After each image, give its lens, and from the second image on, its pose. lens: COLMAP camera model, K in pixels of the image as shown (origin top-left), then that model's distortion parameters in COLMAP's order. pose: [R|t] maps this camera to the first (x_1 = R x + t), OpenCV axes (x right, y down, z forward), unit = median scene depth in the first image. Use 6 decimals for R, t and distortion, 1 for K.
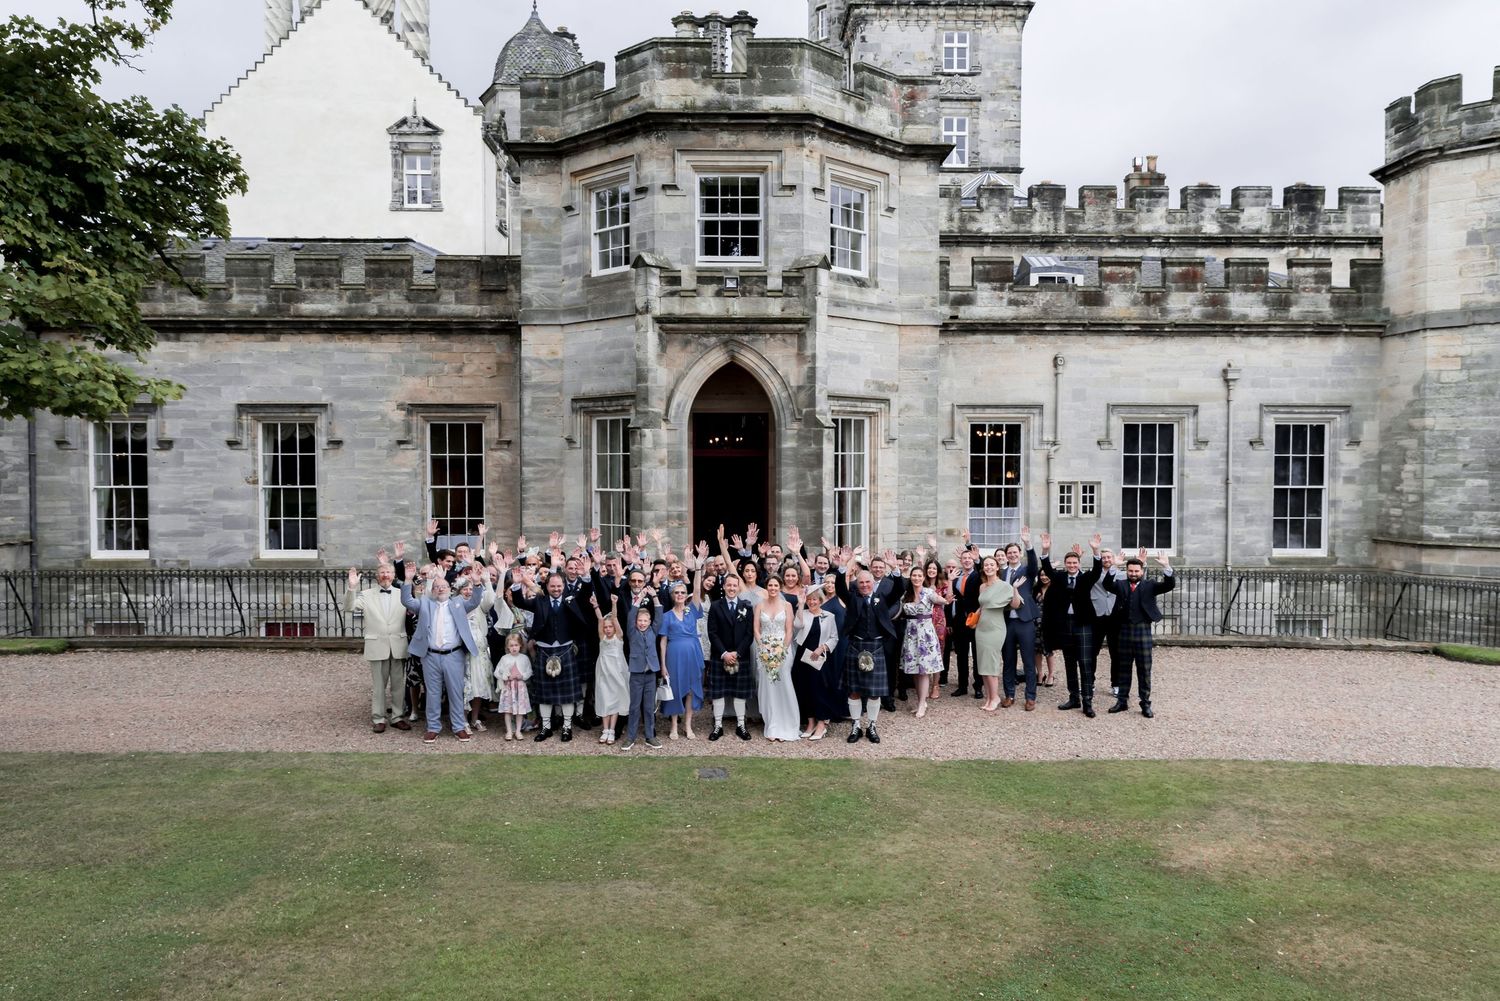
lens RADIAL K [[1103.3, 0, 750.0], [0, 1103.3, 500.5], [0, 0, 1]] dist [0.006009, 0.006711]
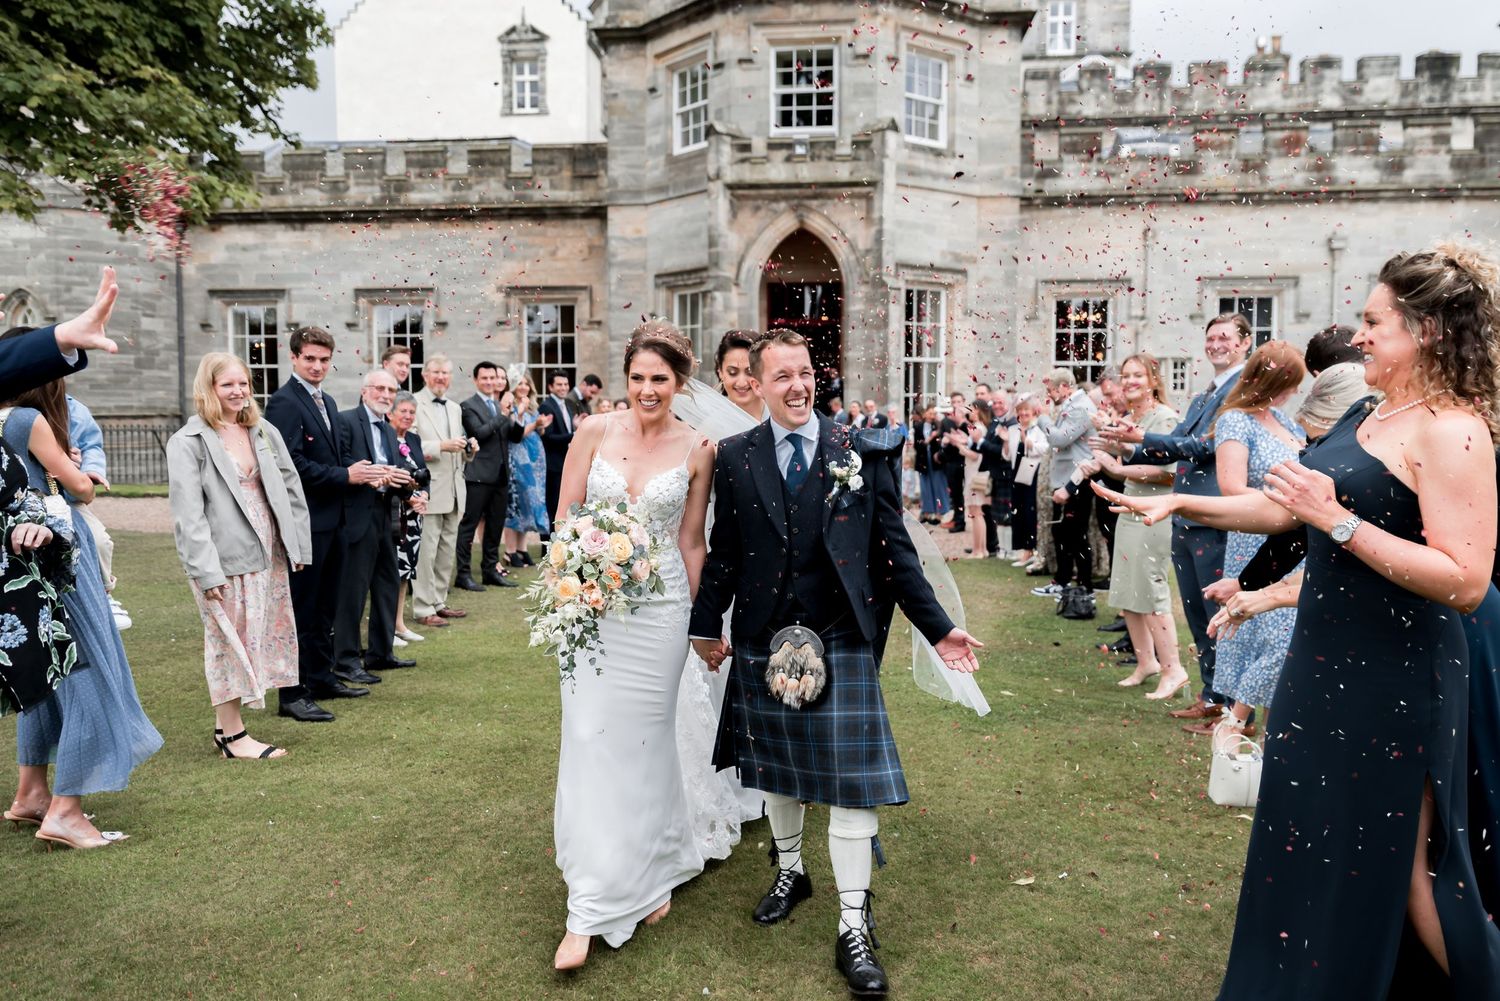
lens RADIAL K [[1122.8, 0, 750.0], [0, 1122.8, 500.5], [0, 0, 1]] dist [0.003593, -0.006480]
pose [[0.990064, 0.009245, -0.140315, 0.075669], [-0.005792, 0.999671, 0.024994, 0.090888], [0.140500, -0.023933, 0.989791, -0.038451]]
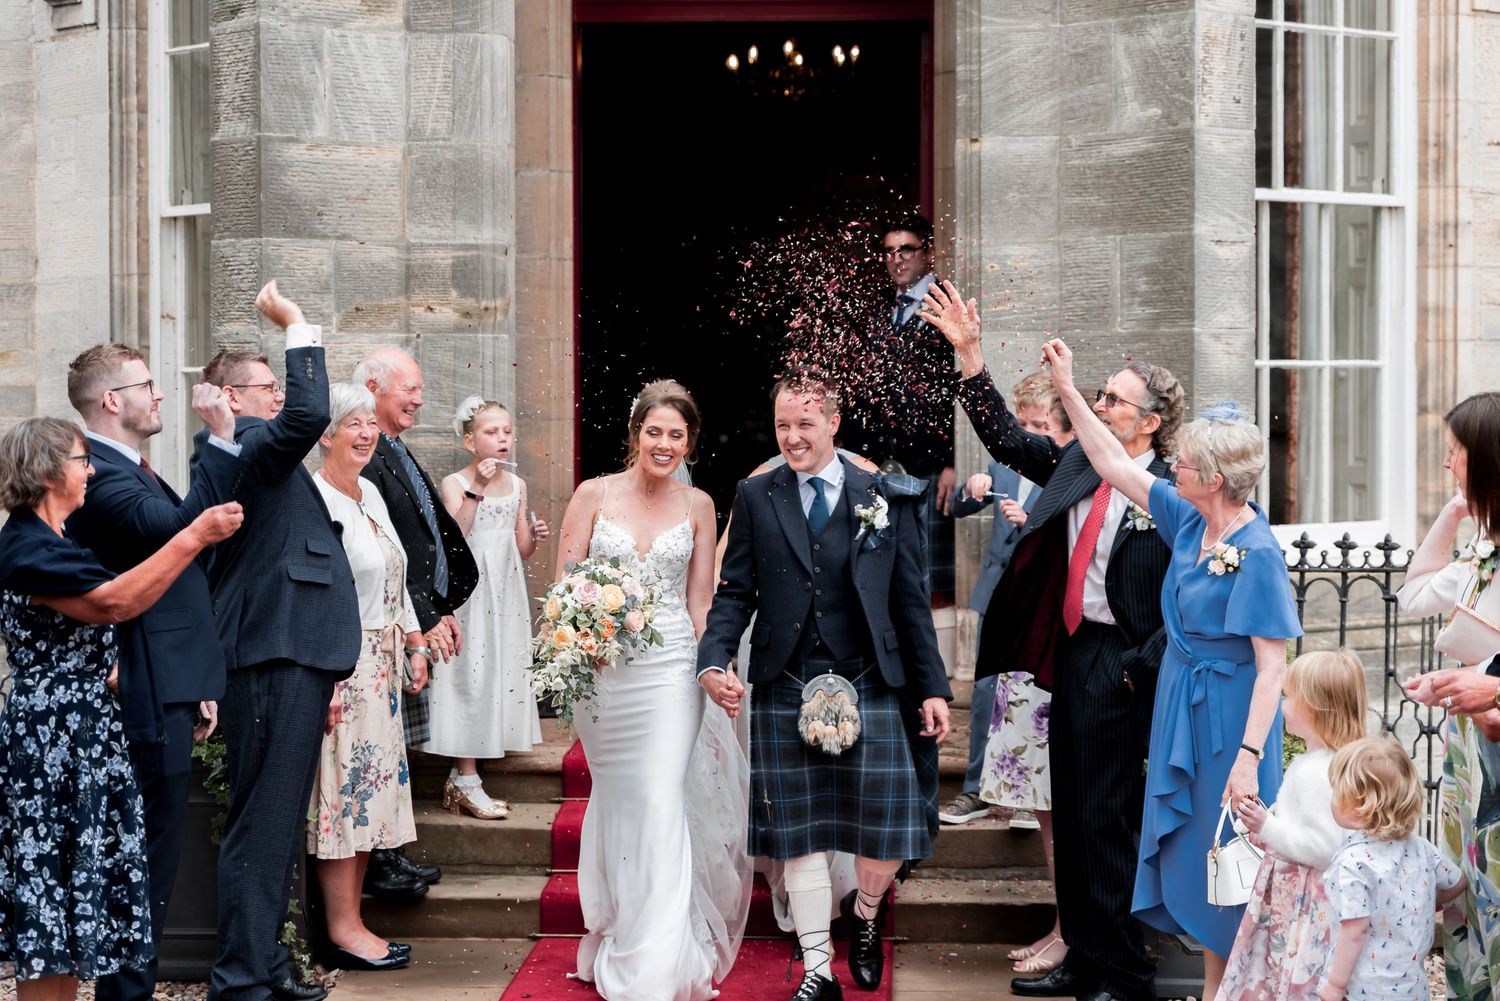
lens RADIAL K [[2896.5, 0, 750.0], [0, 2896.5, 500.5], [0, 0, 1]] dist [0.014853, 0.060662]
pose [[0.995739, -0.000131, -0.092218, 0.030380], [-0.000626, 0.999966, -0.008184, 0.051489], [0.092216, 0.008207, 0.995705, 0.420926]]
